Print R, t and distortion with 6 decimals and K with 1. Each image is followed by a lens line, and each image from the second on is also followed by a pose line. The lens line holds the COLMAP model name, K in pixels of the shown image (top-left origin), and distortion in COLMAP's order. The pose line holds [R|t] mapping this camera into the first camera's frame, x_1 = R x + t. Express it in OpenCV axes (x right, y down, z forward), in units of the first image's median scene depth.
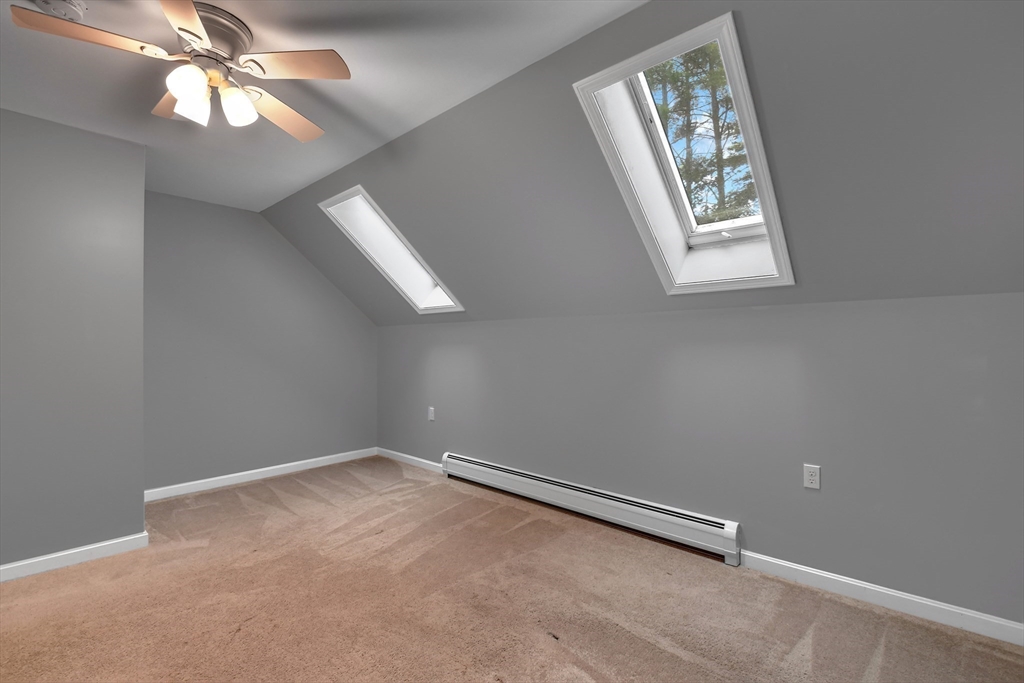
lens RADIAL K [[454.2, 0, 512.0], [0, 454.2, 341.5], [0, 0, 1]] dist [-0.000650, -0.000894]
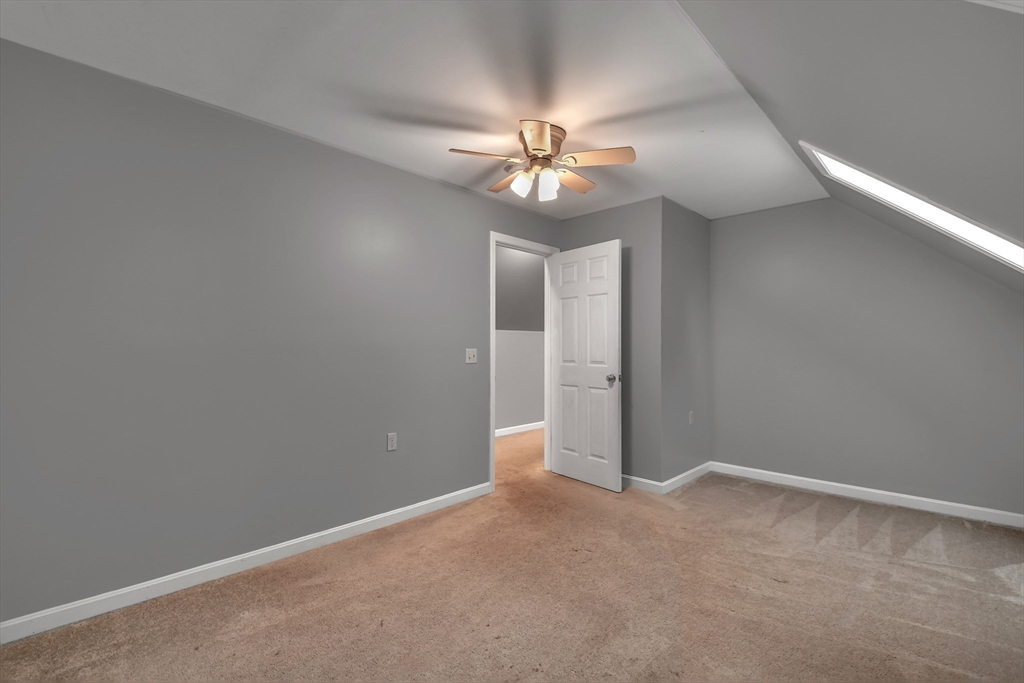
lens RADIAL K [[454.2, 0, 512.0], [0, 454.2, 341.5], [0, 0, 1]] dist [-0.000650, -0.000894]
pose [[-0.041323, -0.011883, -0.999075, 0.431444], [0.008618, 0.999888, -0.012249, 0.009662], [0.999109, -0.009116, -0.041216, 0.477056]]
